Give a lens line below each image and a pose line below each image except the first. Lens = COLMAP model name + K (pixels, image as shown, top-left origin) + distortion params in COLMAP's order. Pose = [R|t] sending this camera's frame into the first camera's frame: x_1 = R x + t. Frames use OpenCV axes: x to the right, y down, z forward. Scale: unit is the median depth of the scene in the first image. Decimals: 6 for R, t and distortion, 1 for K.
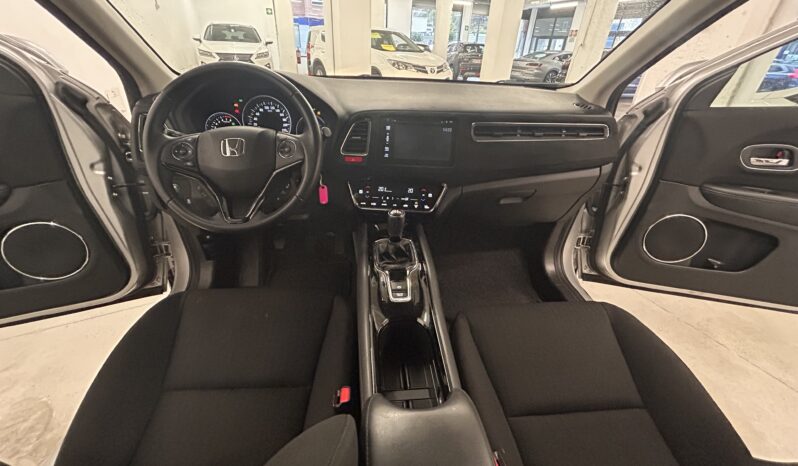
lens RADIAL K [[326.9, 0, 399.0], [0, 326.9, 233.0], [0, 0, 1]] dist [-0.000561, -0.000029]
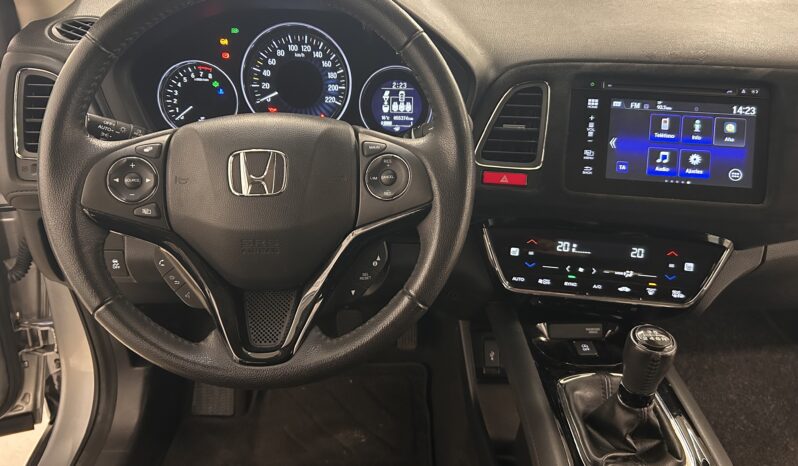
lens RADIAL K [[619.1, 0, 399.0], [0, 619.1, 233.0], [0, 0, 1]] dist [0.021413, -0.003677]
pose [[0.998012, 0.023791, -0.058361, -0.222040], [-0.023903, 0.999714, -0.001222, -0.147766], [0.058315, 0.002615, 0.998295, 0.198570]]
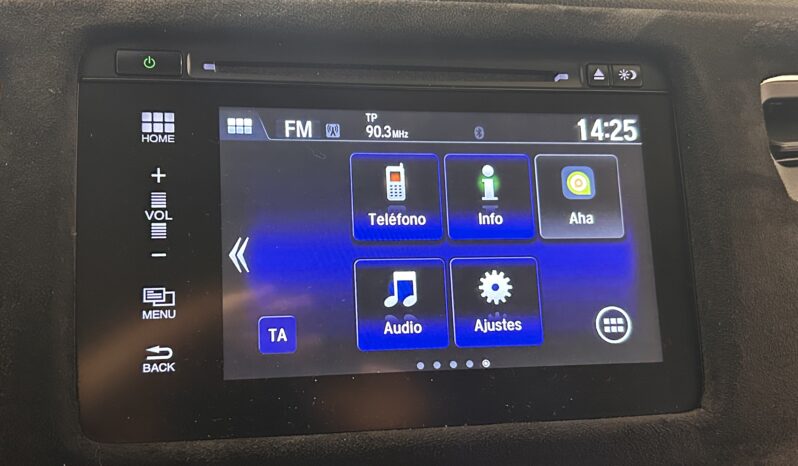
lens RADIAL K [[907.6, 0, 399.0], [0, 907.6, 233.0], [0, 0, 1]] dist [0.112752, -0.001261]
pose [[0.956544, -0.063488, 0.284592, -0.045236], [0.093506, 0.991251, -0.093153, -0.237359], [-0.276188, 0.115716, 0.954112, 0.642152]]
